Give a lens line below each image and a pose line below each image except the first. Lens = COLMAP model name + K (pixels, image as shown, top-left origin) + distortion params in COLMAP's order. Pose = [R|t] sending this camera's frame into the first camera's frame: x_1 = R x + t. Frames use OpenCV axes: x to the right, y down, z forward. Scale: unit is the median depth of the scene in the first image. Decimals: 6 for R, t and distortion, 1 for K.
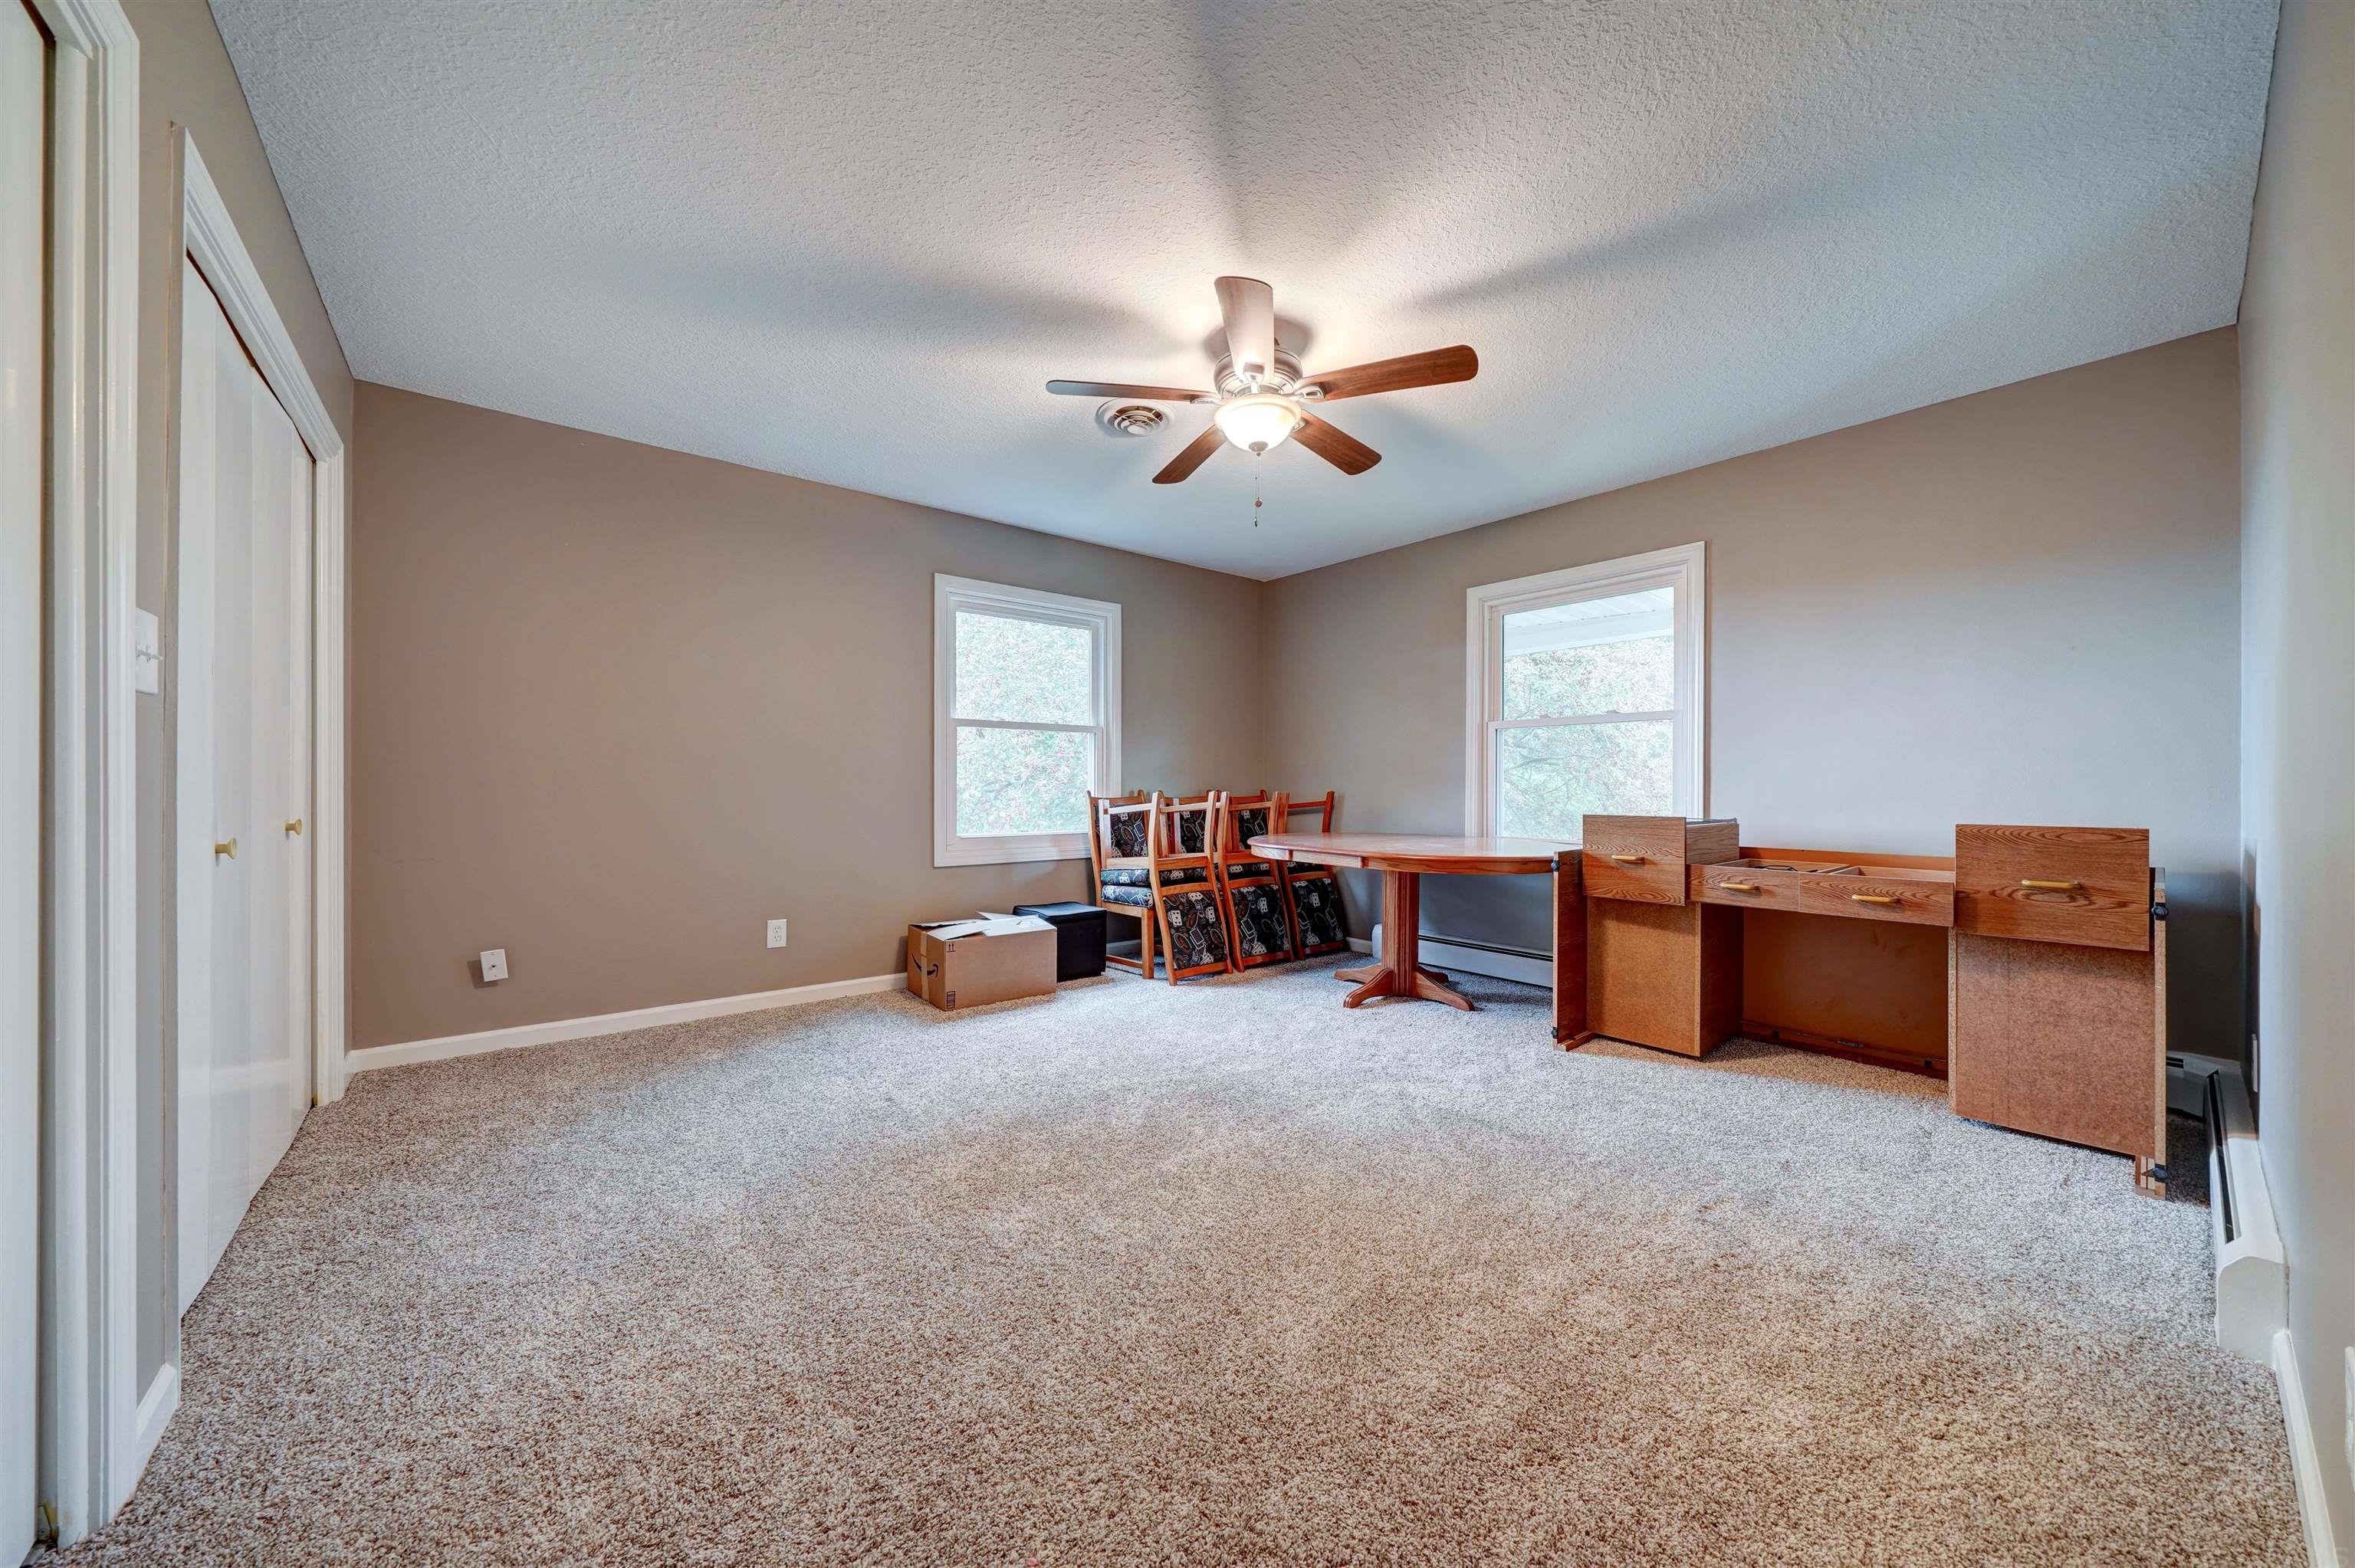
lens RADIAL K [[811.7, 0, 1186.0], [0, 811.7, 791.7], [0, 0, 1]] dist [-0.002841, -0.000034]
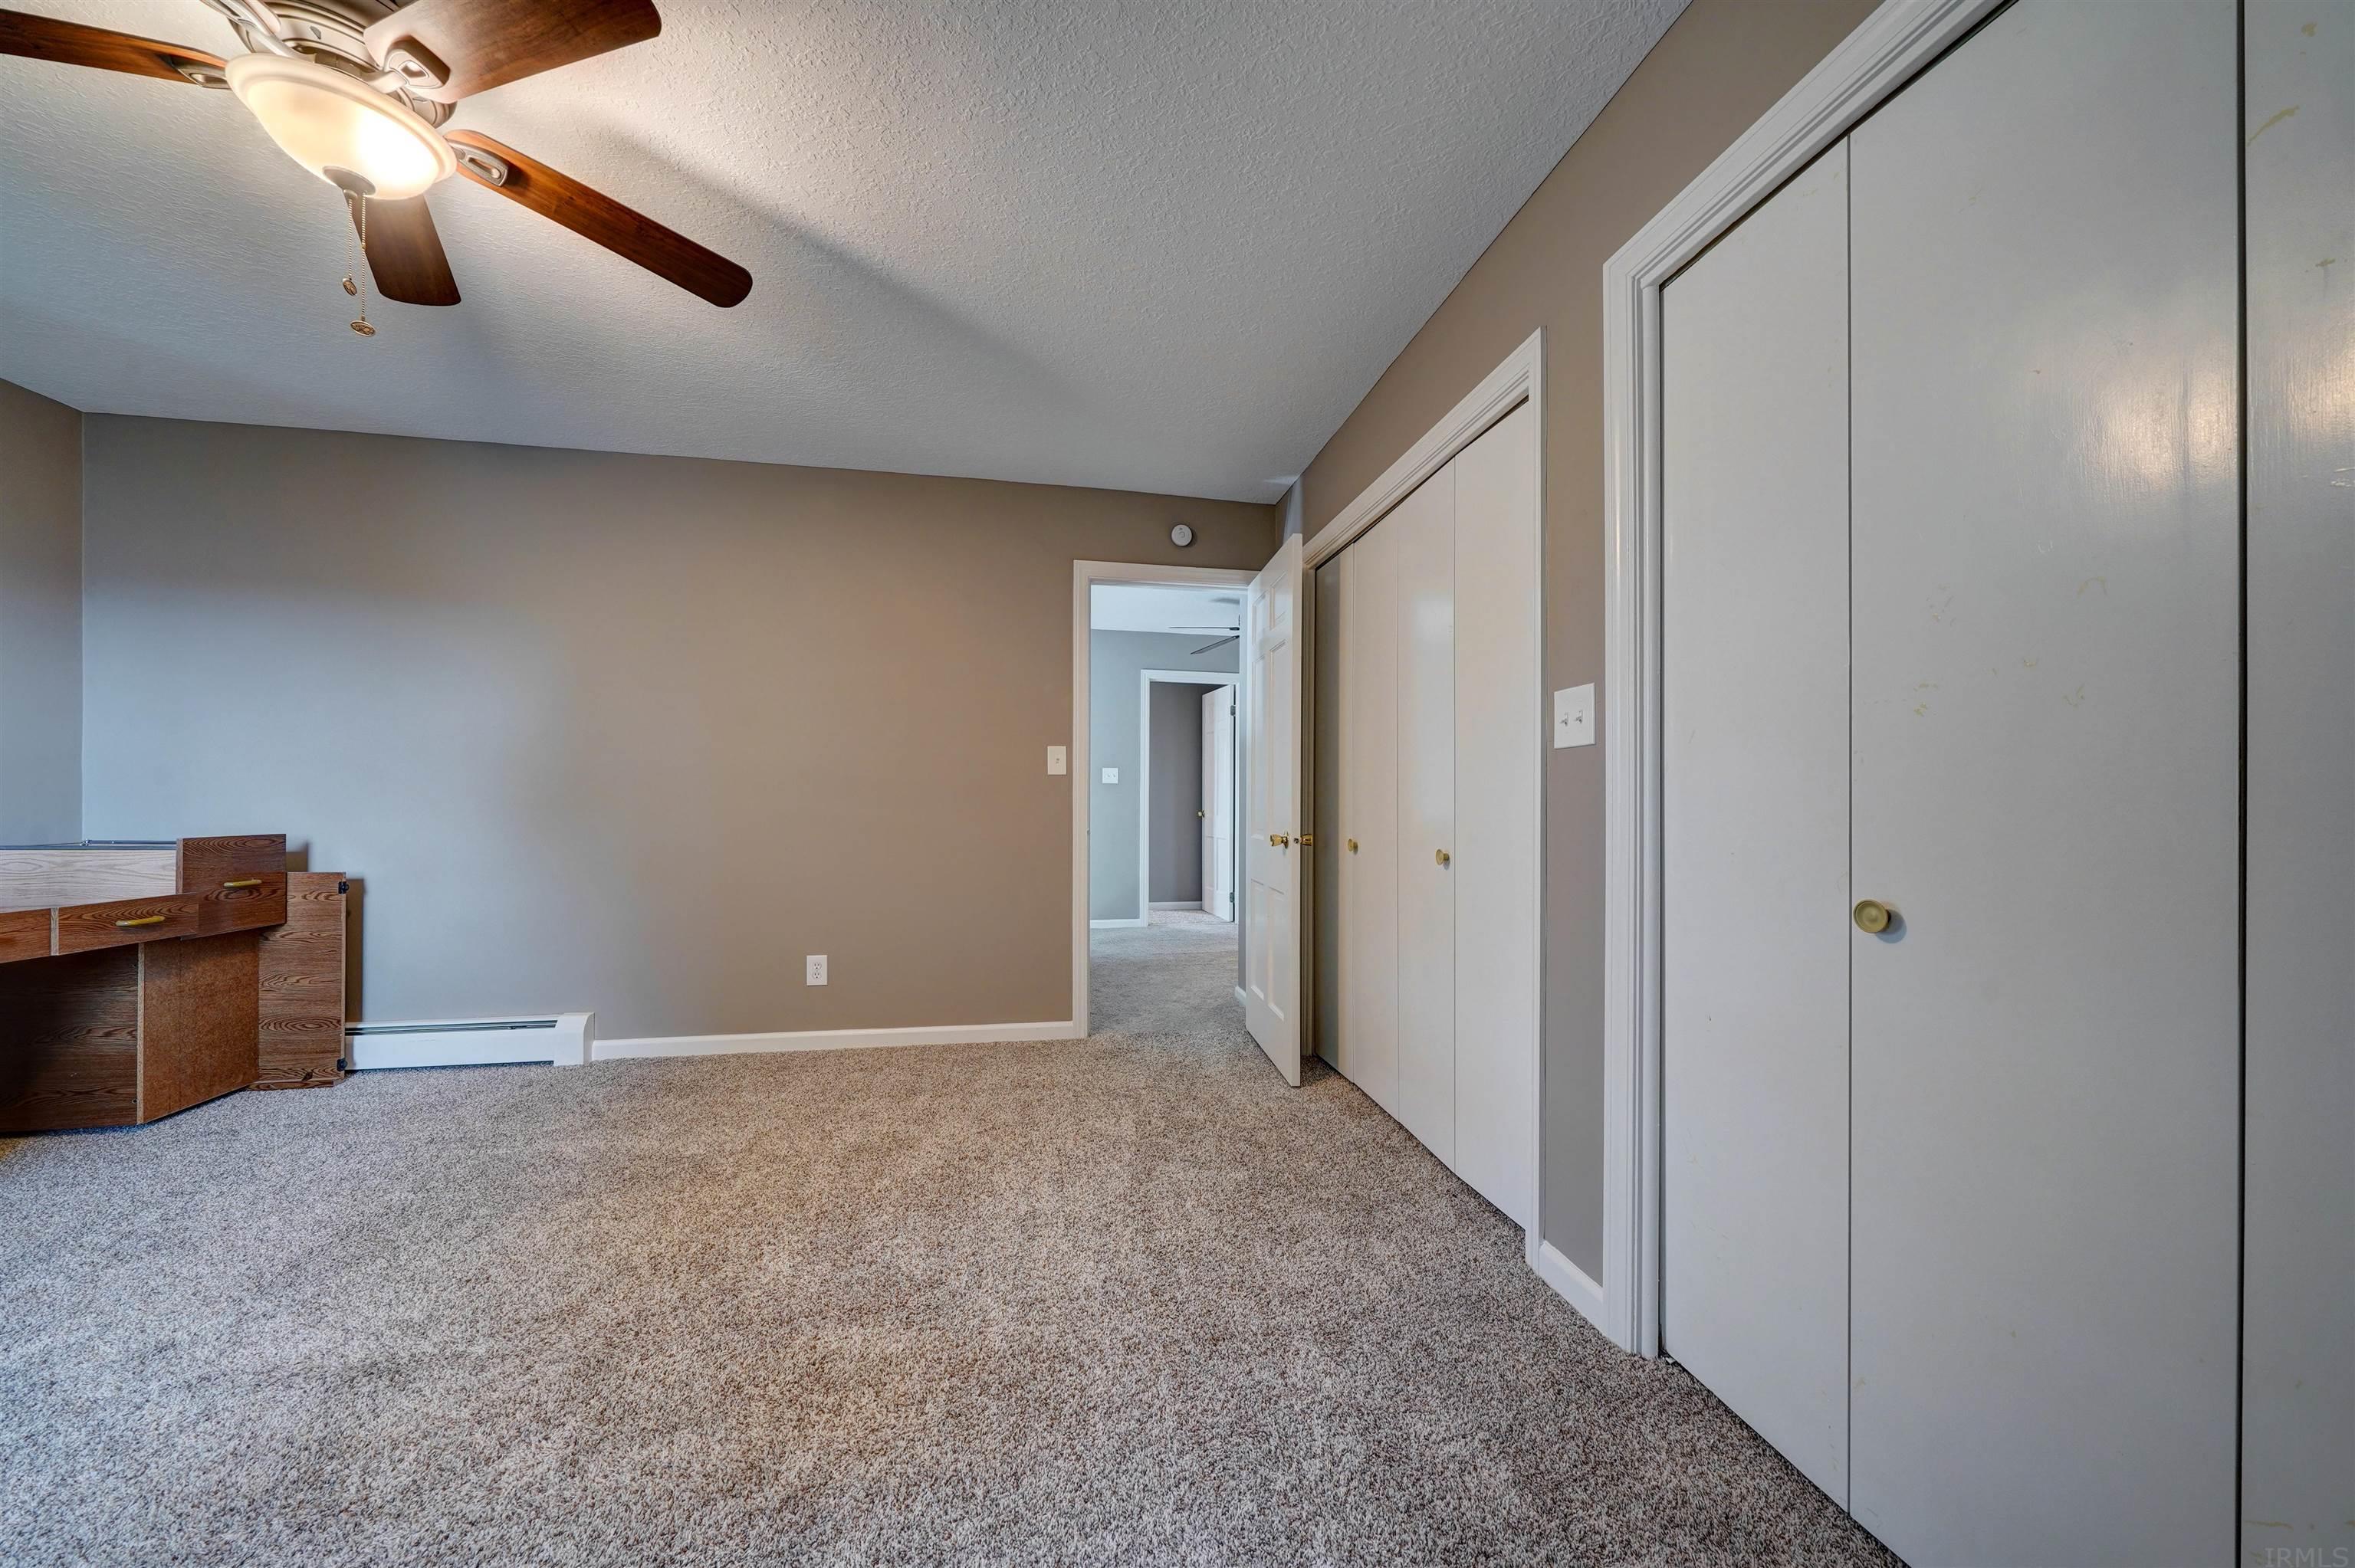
lens RADIAL K [[811.7, 0, 1186.0], [0, 811.7, 791.7], [0, 0, 1]] dist [-0.002841, -0.000034]
pose [[-0.875342, 0.000468, 0.483504, -0.720770], [-0.002577, 0.999981, -0.005634, -0.018353], [-0.483498, -0.006178, -0.875324, 1.302367]]
